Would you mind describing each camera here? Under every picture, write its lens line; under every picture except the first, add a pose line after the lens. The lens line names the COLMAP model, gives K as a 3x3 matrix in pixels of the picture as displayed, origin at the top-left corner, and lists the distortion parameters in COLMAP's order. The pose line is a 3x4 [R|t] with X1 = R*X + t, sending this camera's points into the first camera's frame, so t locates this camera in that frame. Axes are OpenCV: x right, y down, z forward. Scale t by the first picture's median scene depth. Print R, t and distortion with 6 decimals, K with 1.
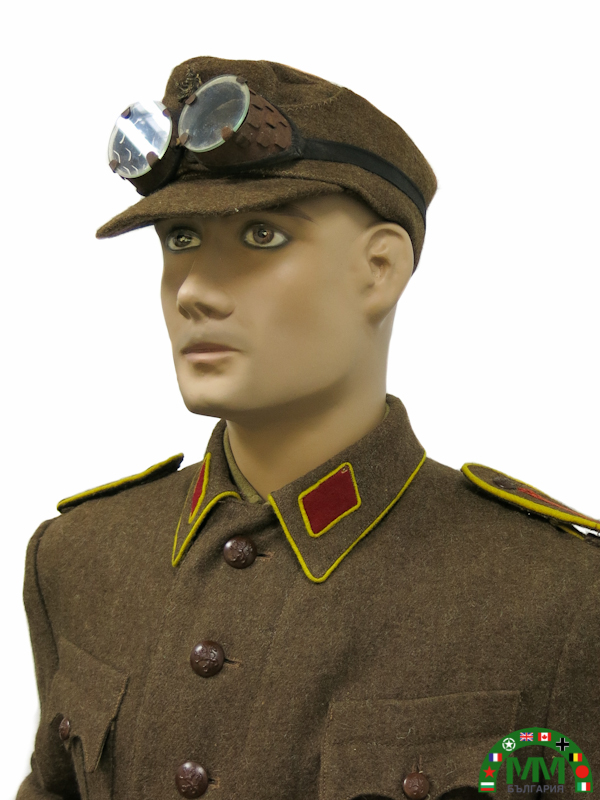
lens RADIAL K [[659.4, 0, 314.3], [0, 659.4, 400.8], [0, 0, 1]] dist [-0.026684, 0.004618]
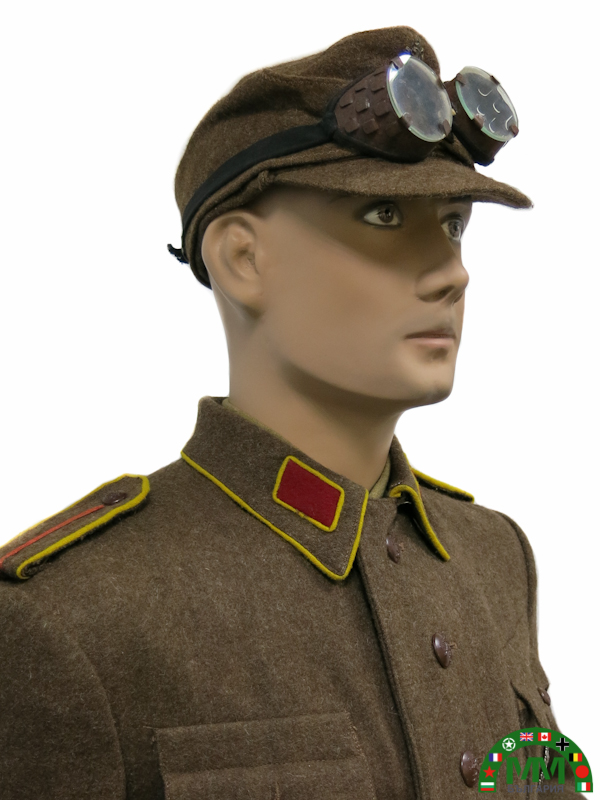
lens RADIAL K [[659.4, 0, 314.3], [0, 659.4, 400.8], [0, 0, 1]] dist [-0.026684, 0.004618]
pose [[0.624118, -0.061437, 0.778911, -1.064968], [0.066261, 0.997474, 0.025584, -0.010241], [-0.778515, 0.035644, 0.626613, 0.539365]]
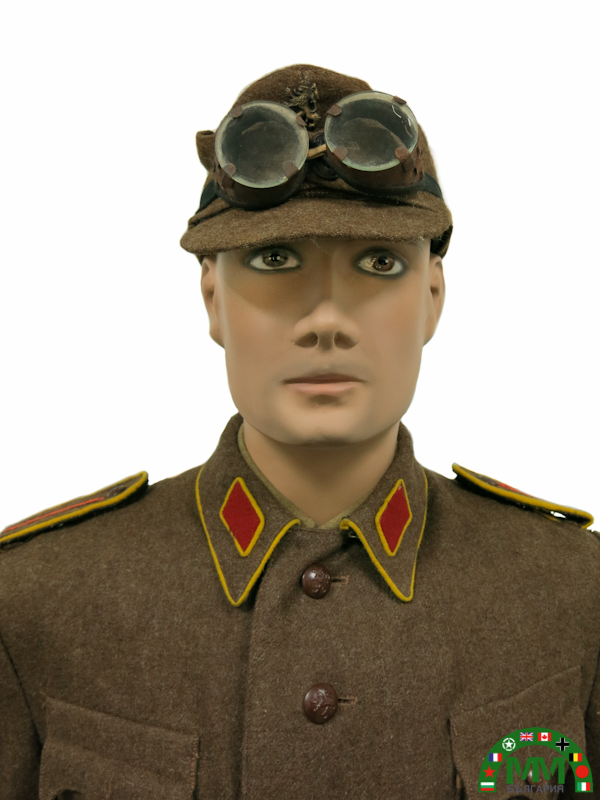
lens RADIAL K [[539.5, 0, 262.2], [0, 539.5, 382.8], [0, 0, 1]] dist [-0.020366, 0.000211]
pose [[0.920562, -0.026438, 0.389700, -0.530136], [0.024794, 0.999650, 0.009248, -0.080659], [-0.389808, 0.001149, 0.920895, 0.317294]]
